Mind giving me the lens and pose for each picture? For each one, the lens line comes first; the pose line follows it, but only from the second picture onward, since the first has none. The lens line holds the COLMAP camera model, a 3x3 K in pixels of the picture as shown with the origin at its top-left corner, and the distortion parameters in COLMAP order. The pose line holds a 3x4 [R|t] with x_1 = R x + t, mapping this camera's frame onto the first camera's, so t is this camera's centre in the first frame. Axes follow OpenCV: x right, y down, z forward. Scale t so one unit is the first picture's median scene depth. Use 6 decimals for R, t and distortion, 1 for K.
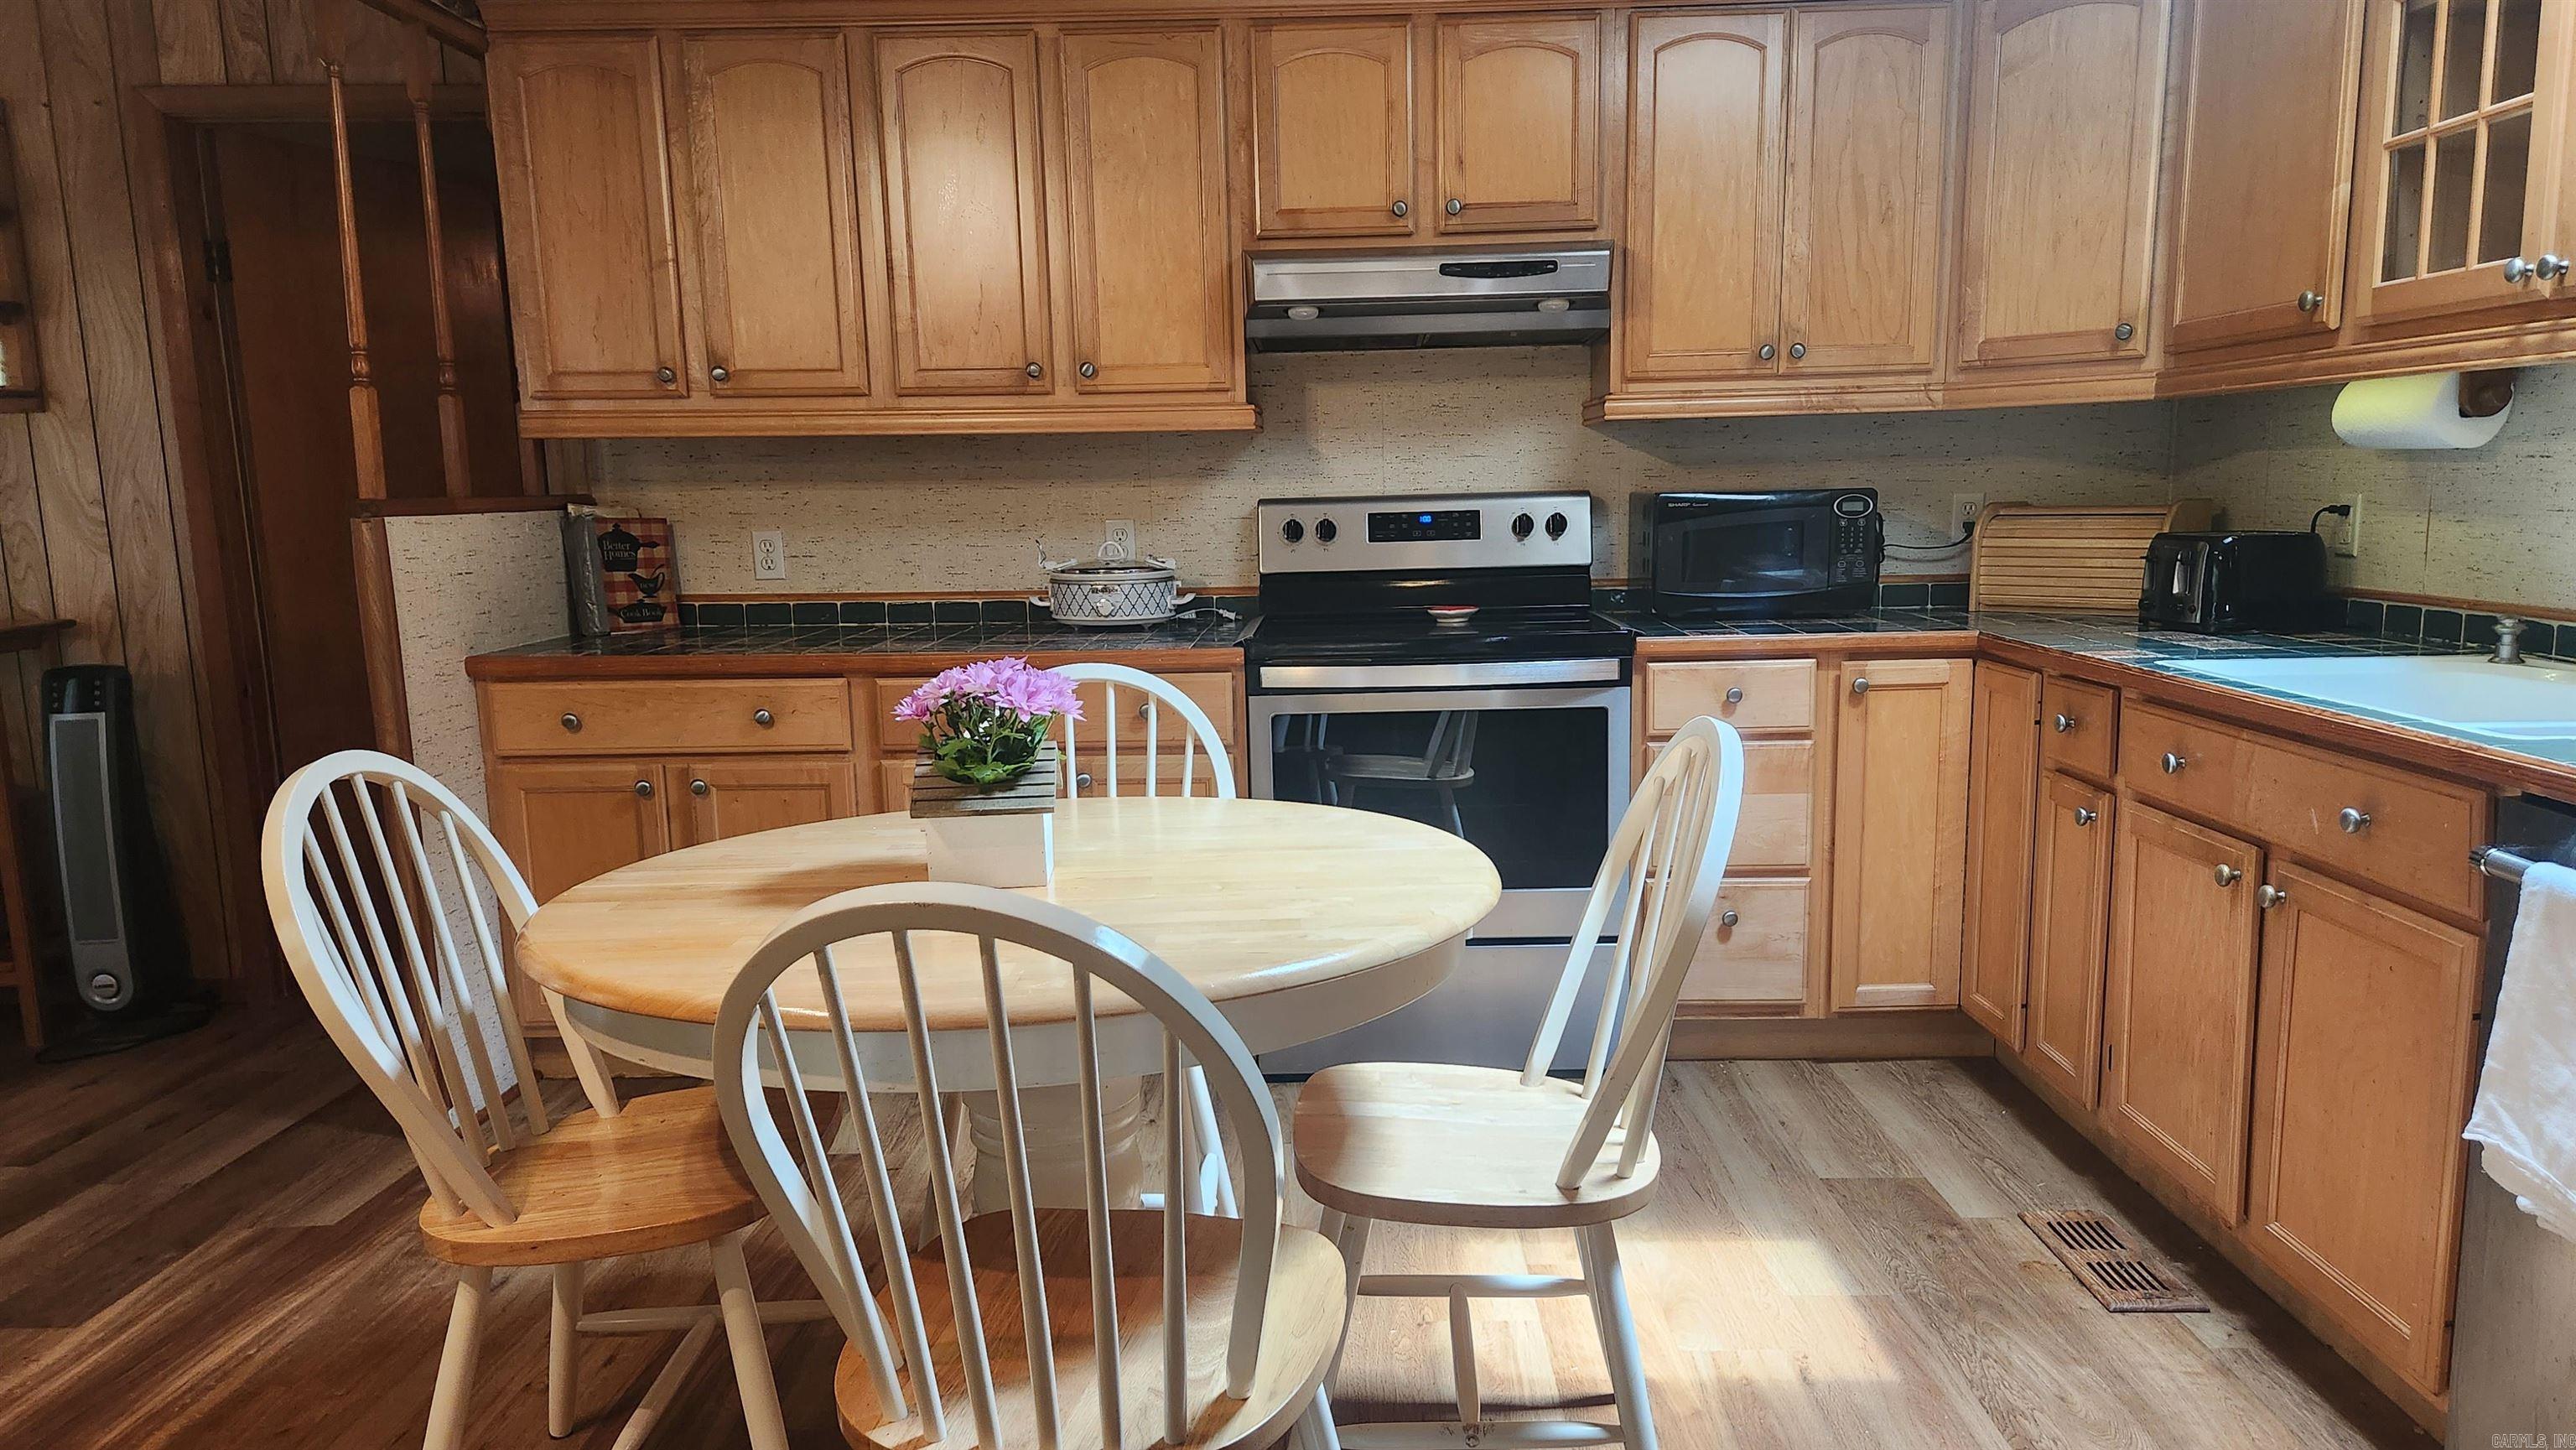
lens RADIAL K [[1717.7, 0, 1312.6], [0, 1717.7, 770.0], [0, 0, 1]] dist [0.079829, -0.063548]
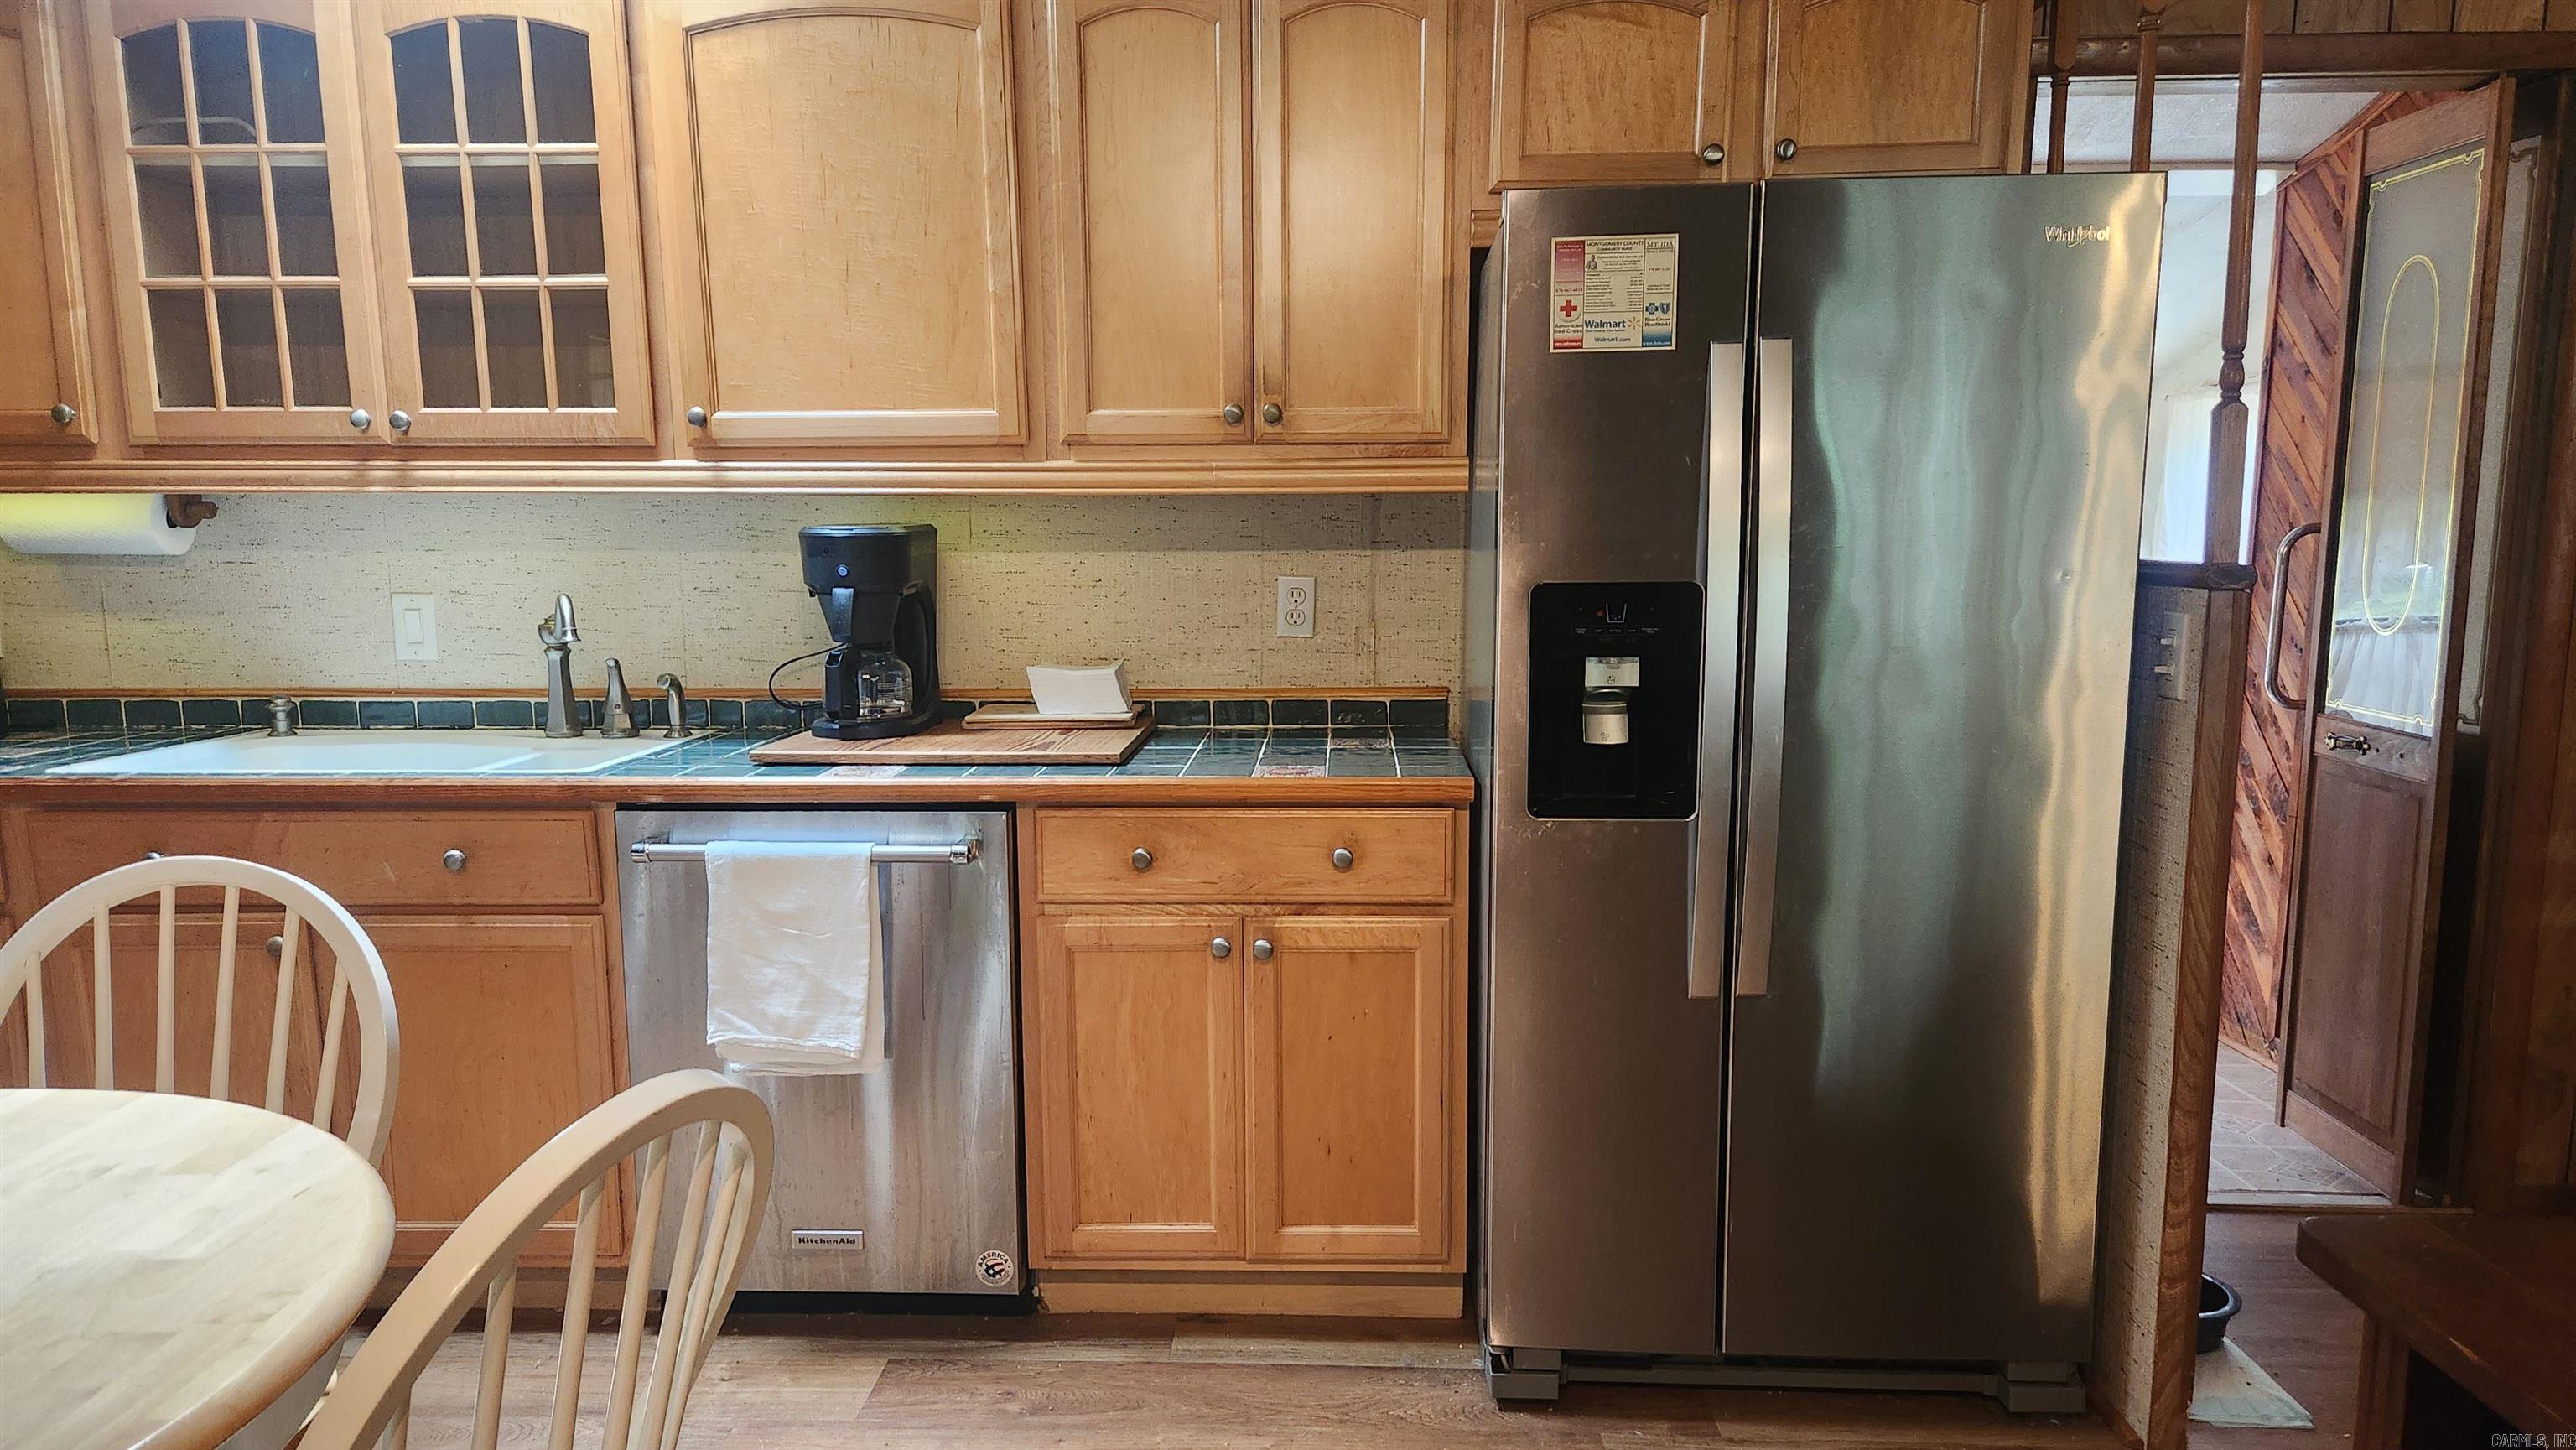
lens RADIAL K [[1717.7, 0, 1285.5], [0, 1717.7, 771.3], [0, 0, 1]] dist [0.079829, -0.063548]
pose [[0.029333, -0.124110, 0.991835, -0.371836], [0.169761, 0.978466, 0.117416, -0.047887], [-0.985049, 0.164930, 0.049770, 0.216508]]
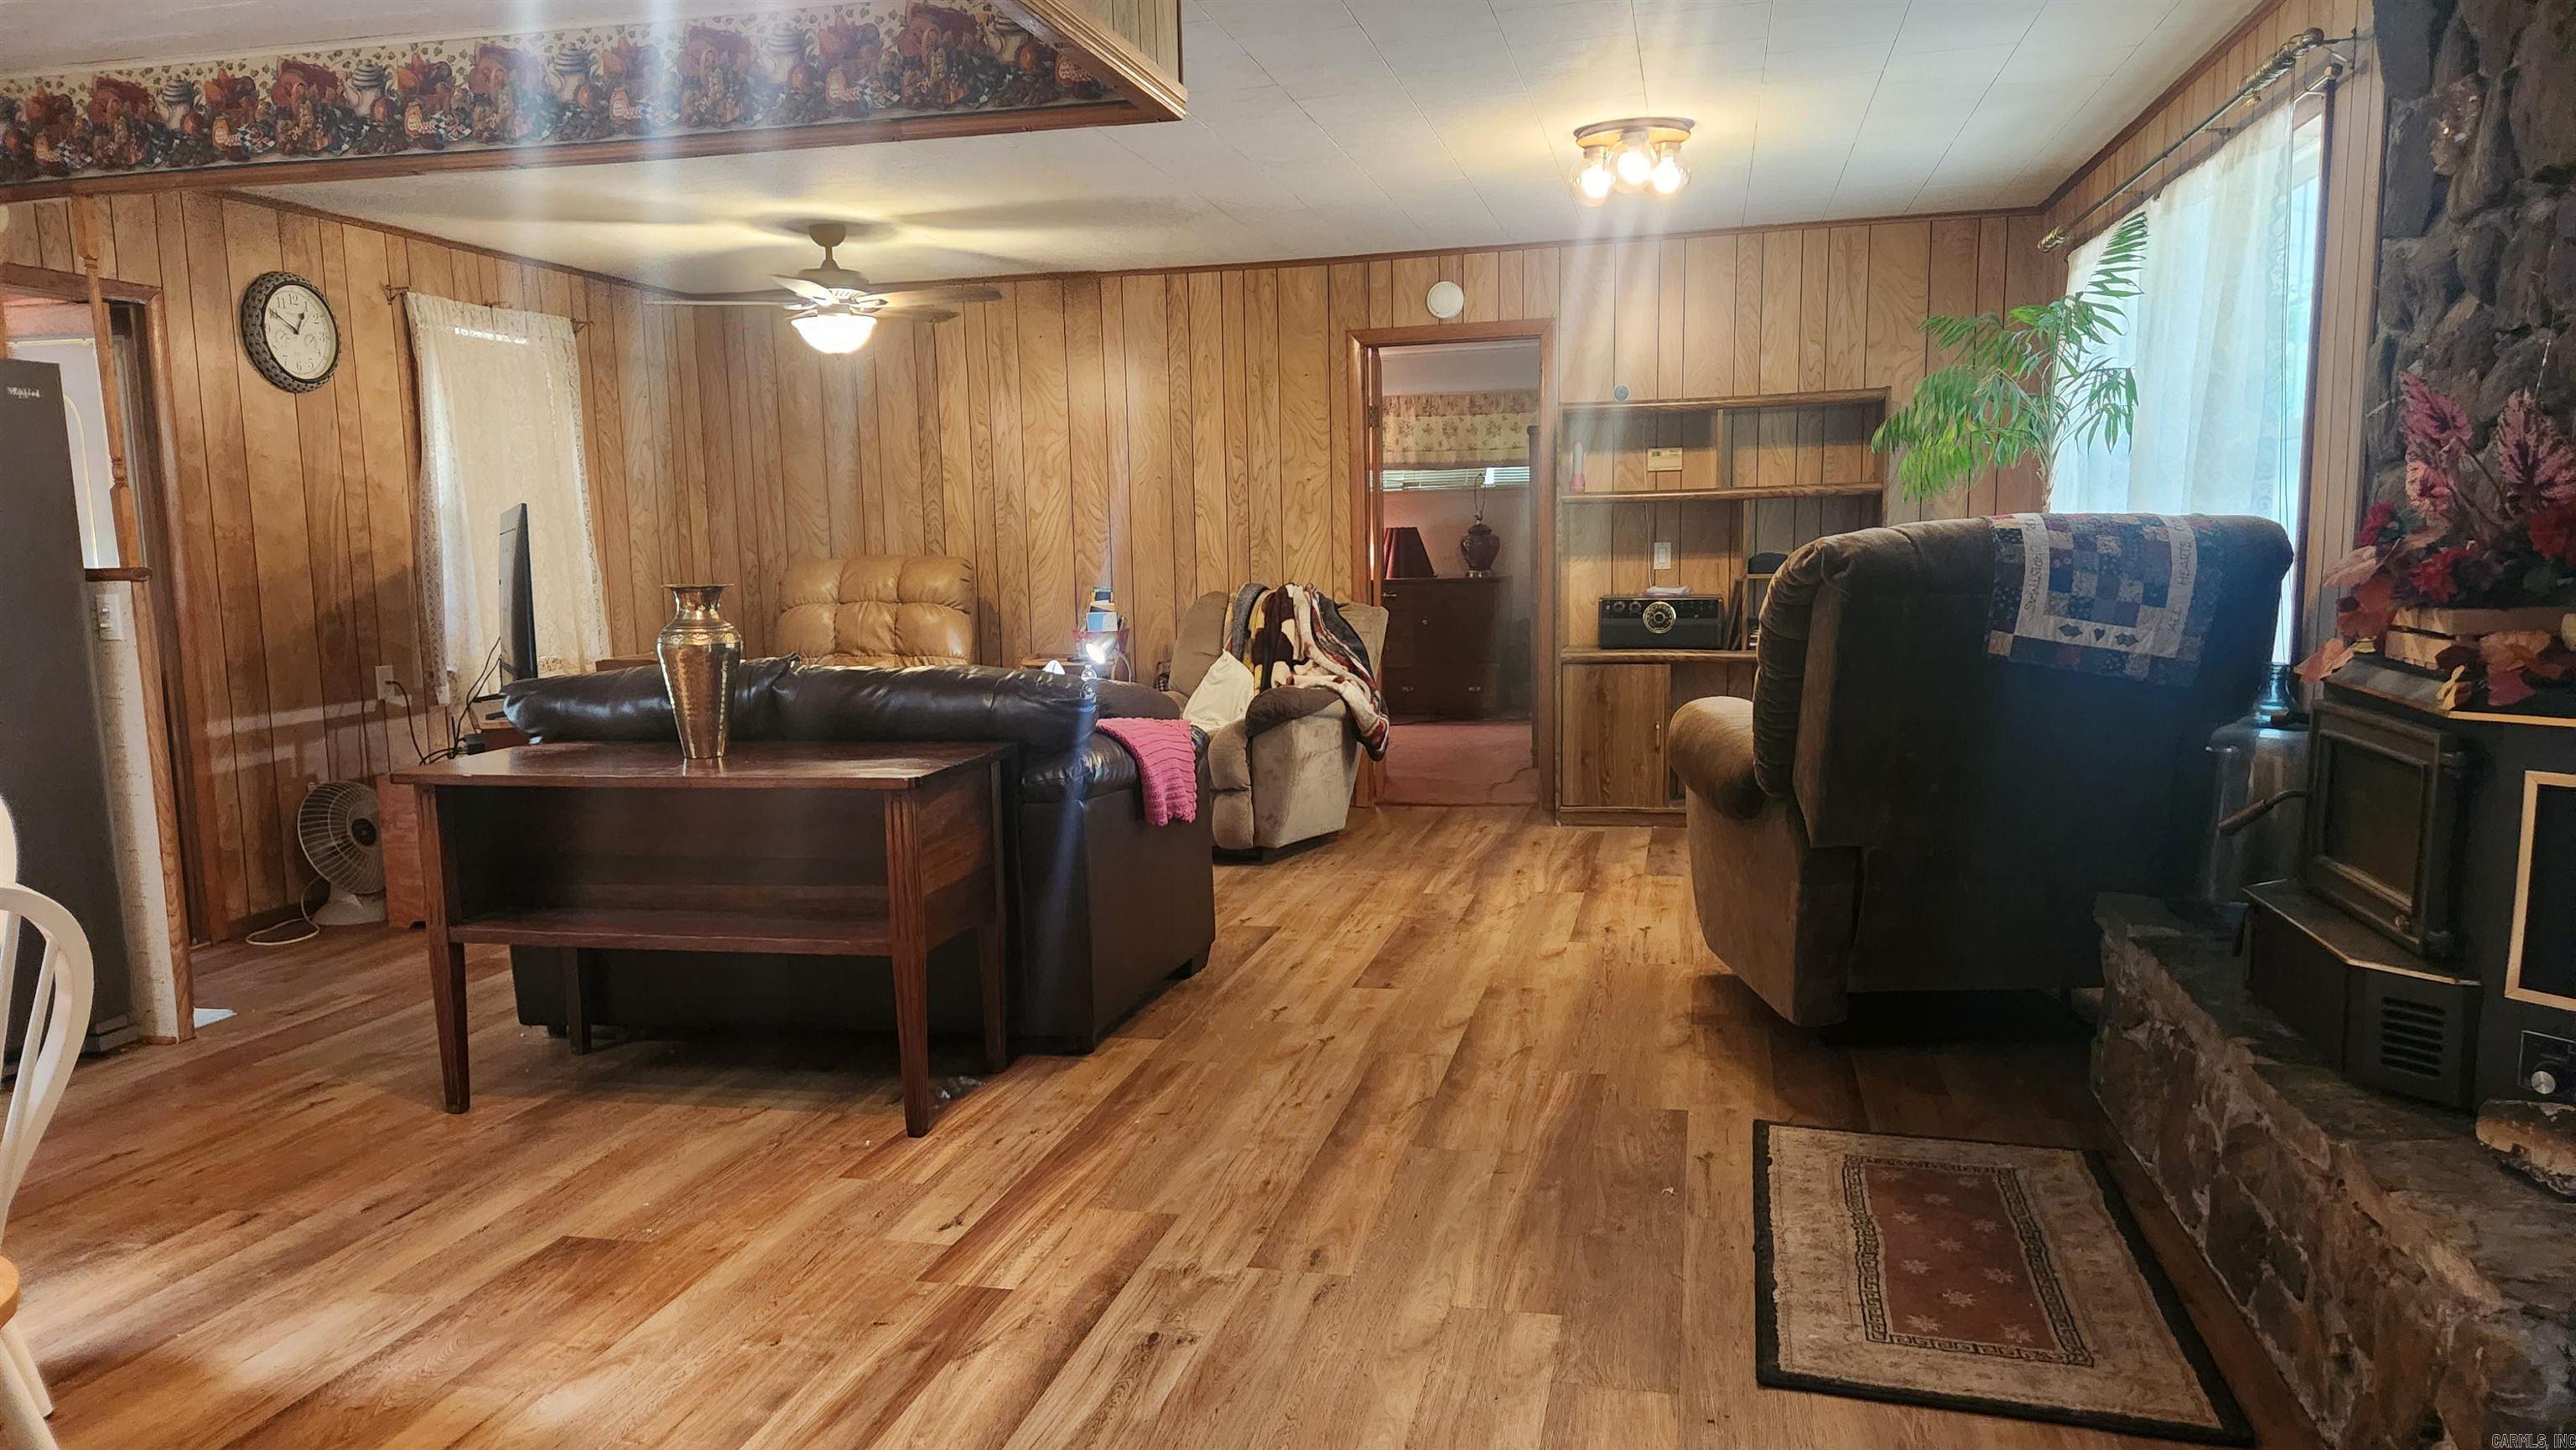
lens RADIAL K [[1717.7, 0, 1268.6], [0, 1717.7, 748.6], [0, 0, 1]] dist [0.079829, -0.063548]
pose [[-0.971586, 0.010787, 0.236440, -0.803685], [0.078541, 0.957050, 0.279080, -0.153560], [-0.223275, 0.289721, -0.930704, 0.930204]]
